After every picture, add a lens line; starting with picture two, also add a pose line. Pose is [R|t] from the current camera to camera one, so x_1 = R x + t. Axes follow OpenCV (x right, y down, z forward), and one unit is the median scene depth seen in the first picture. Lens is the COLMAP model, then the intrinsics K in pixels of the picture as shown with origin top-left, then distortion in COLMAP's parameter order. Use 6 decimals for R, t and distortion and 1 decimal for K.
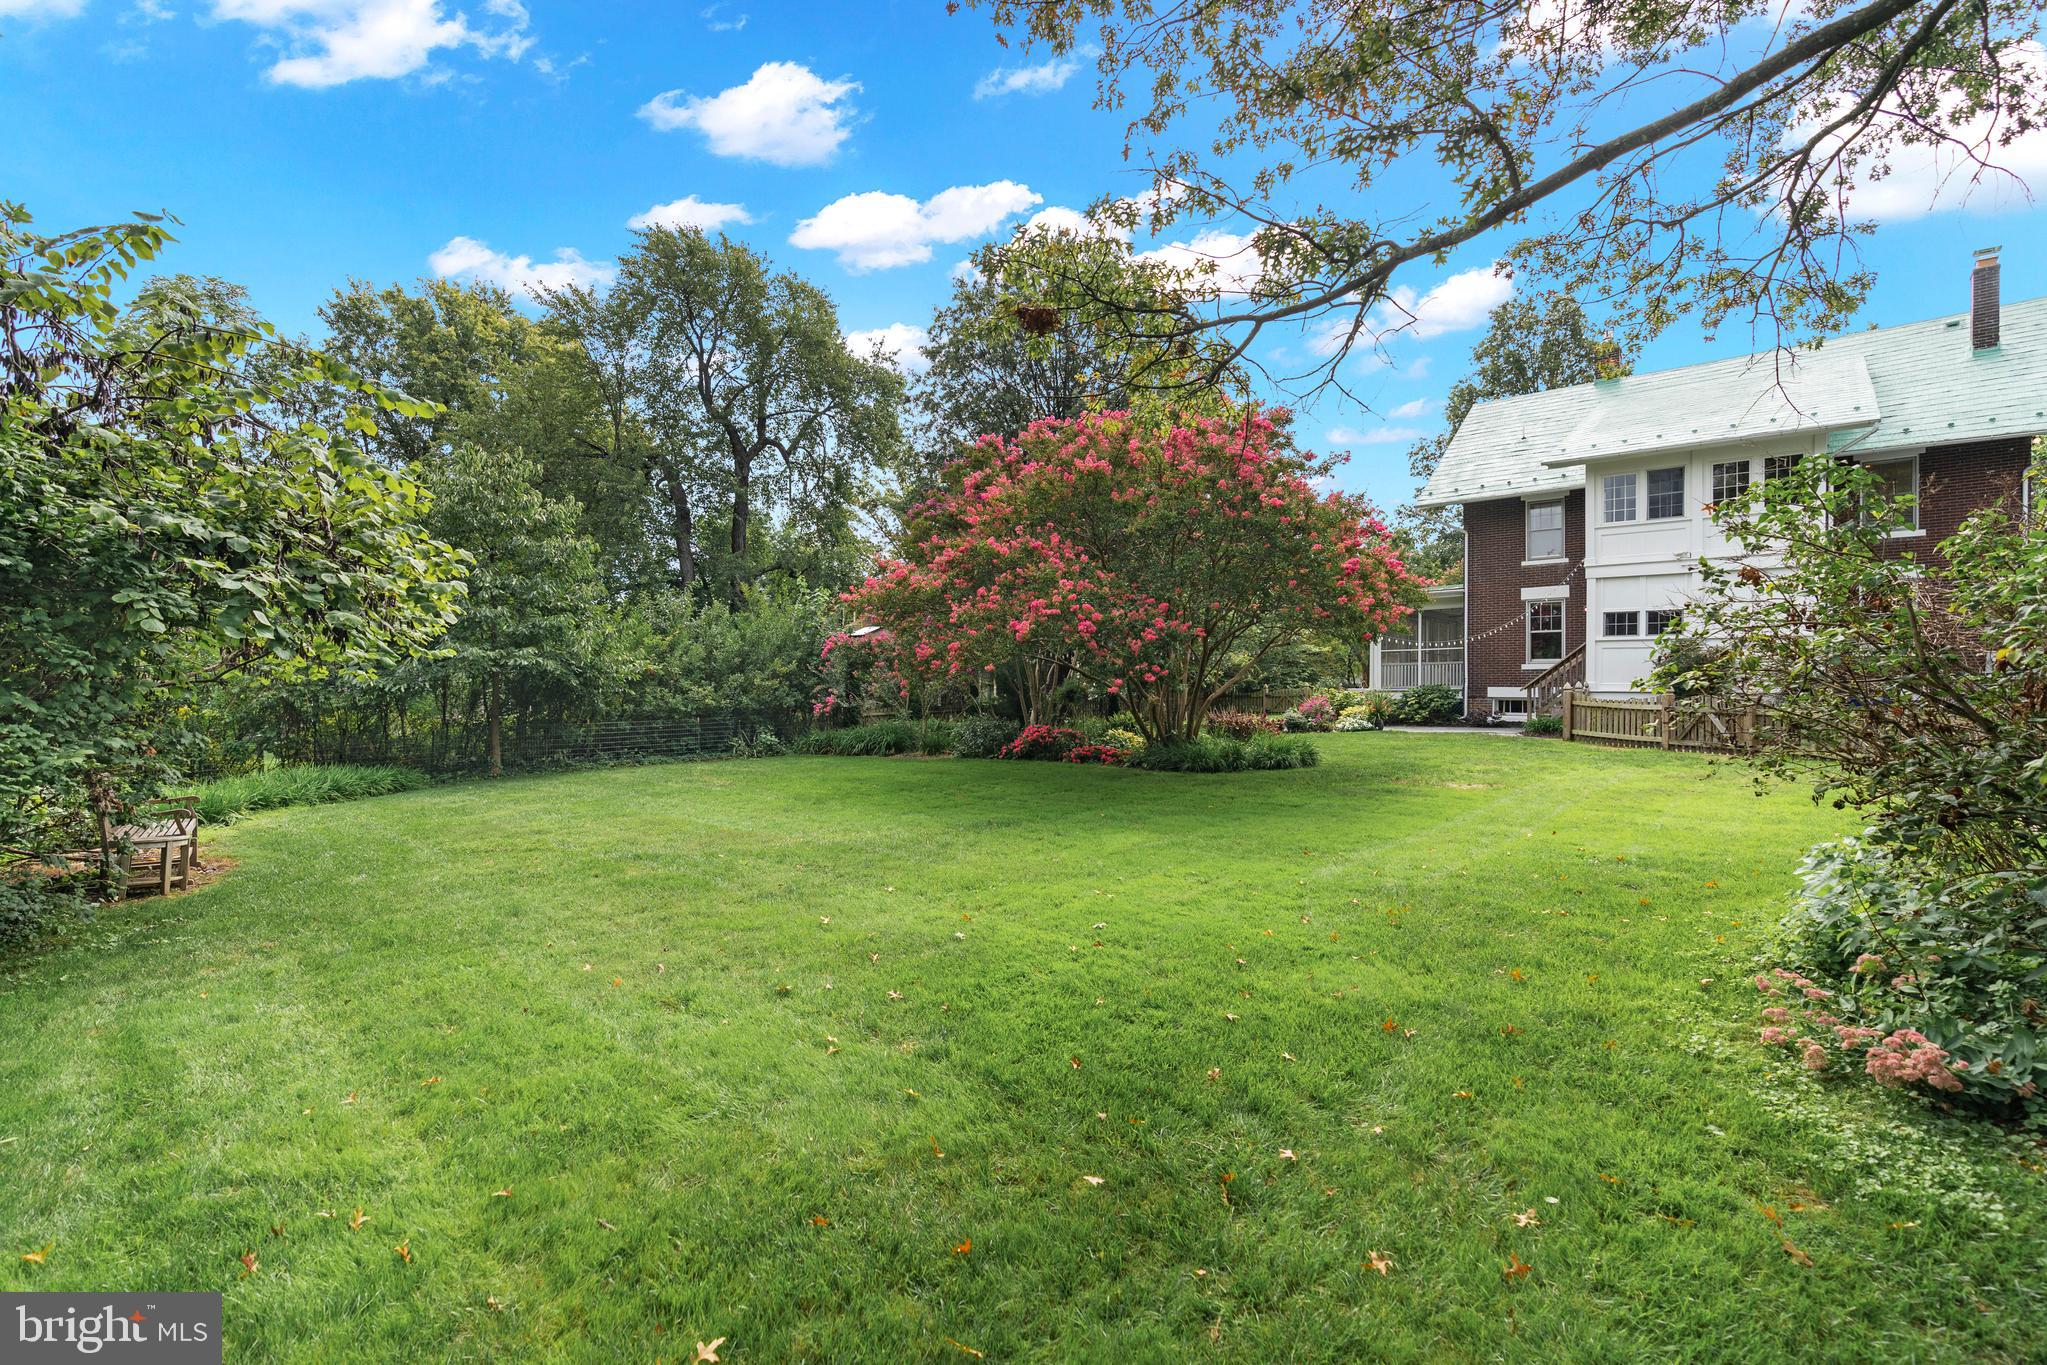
lens RADIAL K [[1018.0, 0, 1023.5], [0, 1018.0, 682.5], [0, 0, 1]] dist [0.020381, 0.000323]
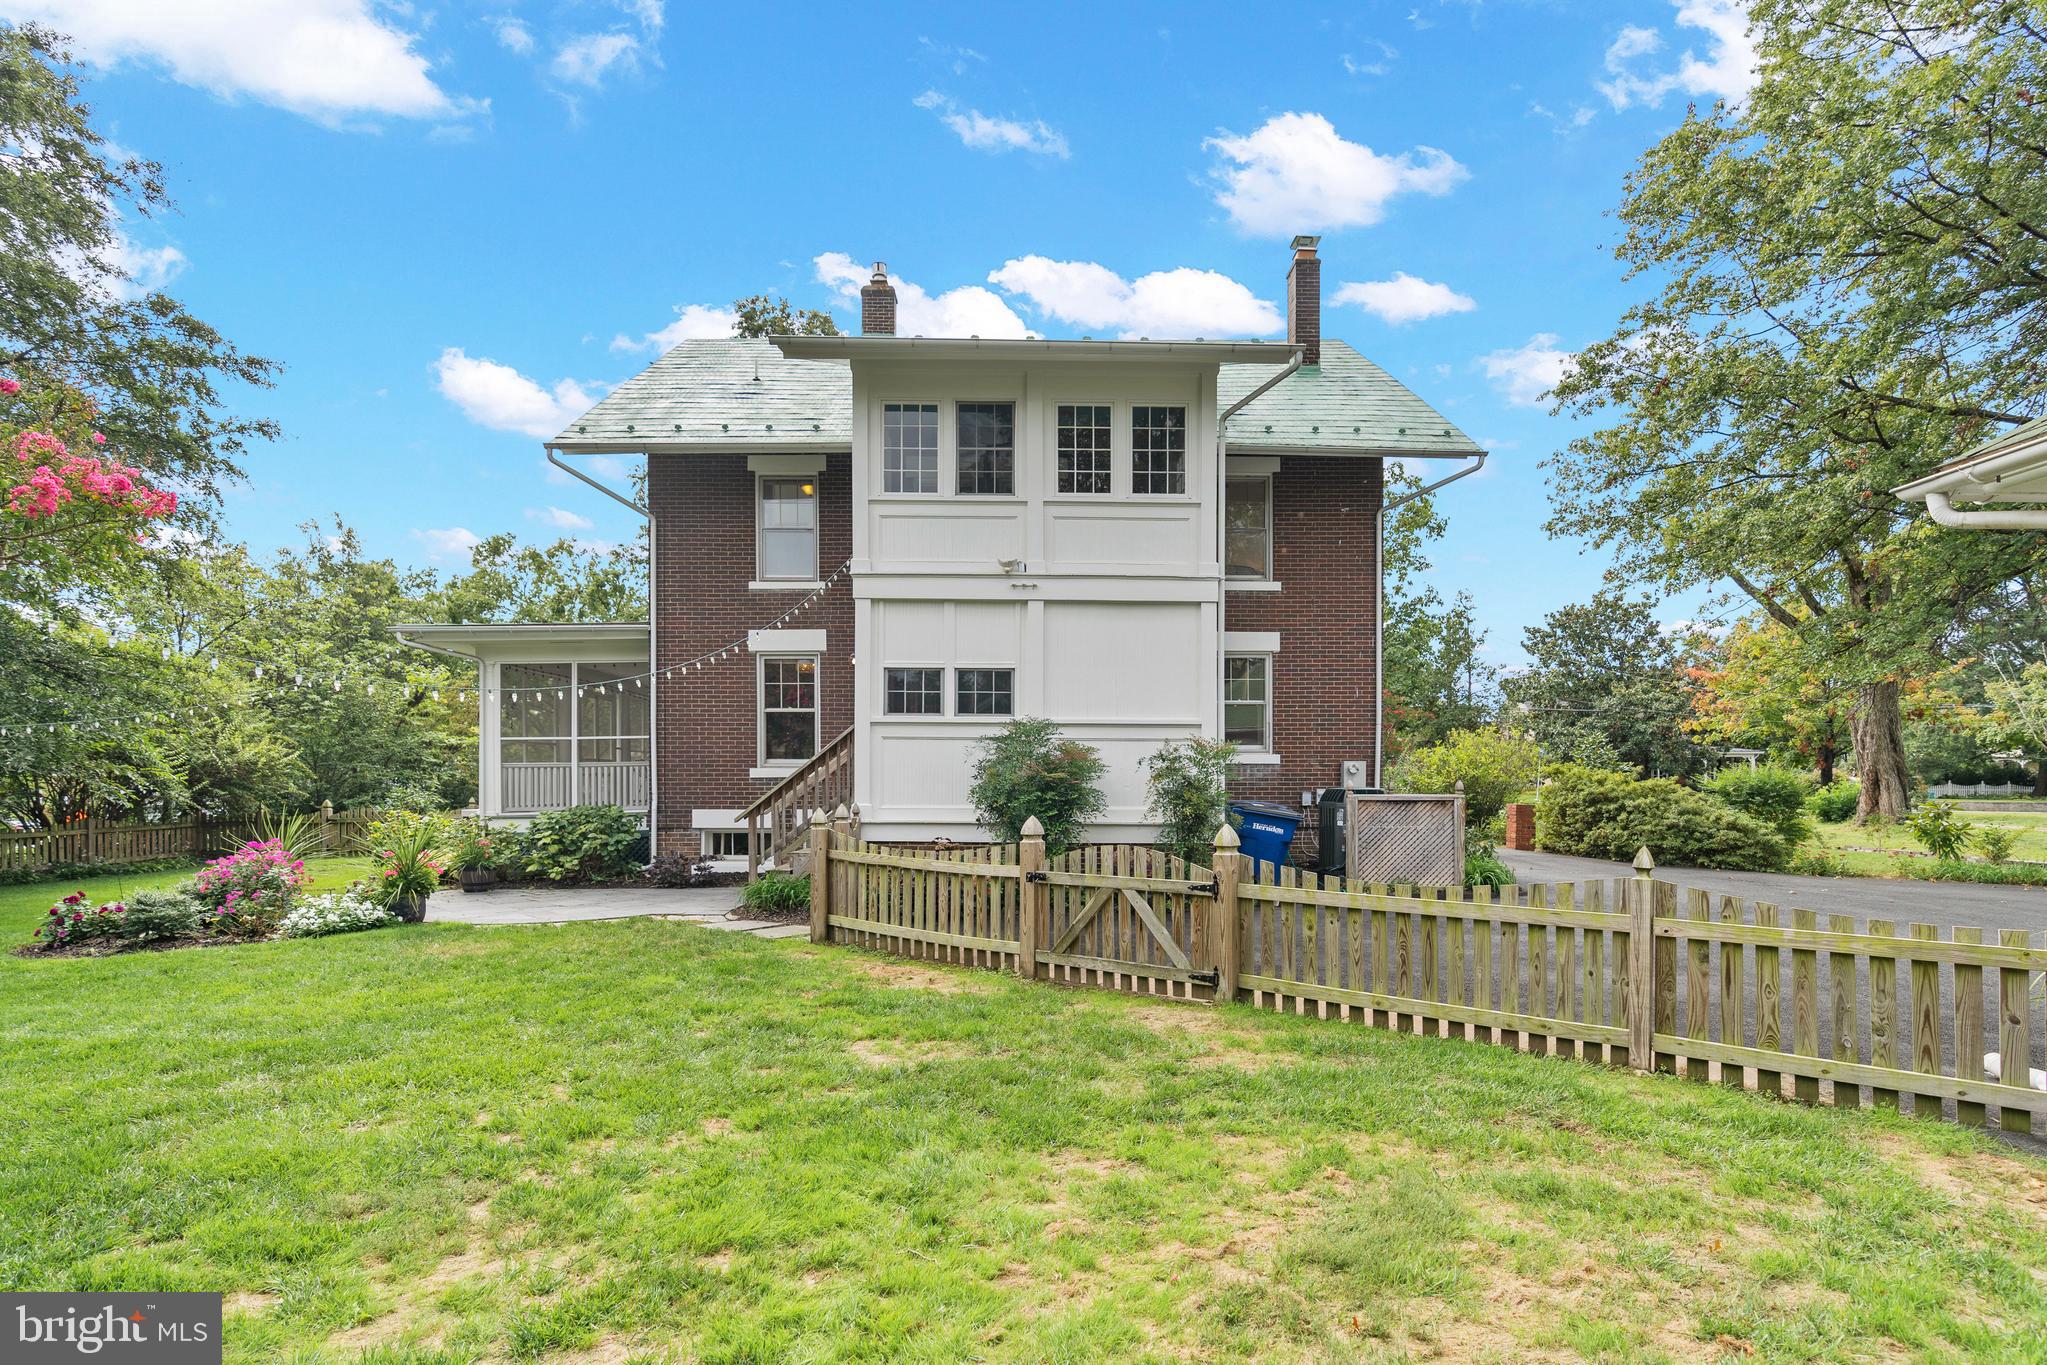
lens RADIAL K [[932.8, 0, 1026.4], [0, 932.8, 801.4], [0, 0, 1]] dist [0.000998, 0.000036]
pose [[0.768760, -0.007742, 0.639491, 0.318179], [-0.001542, 0.999901, 0.013960, -0.008191], [-0.639536, -0.011718, 0.768672, 0.588129]]
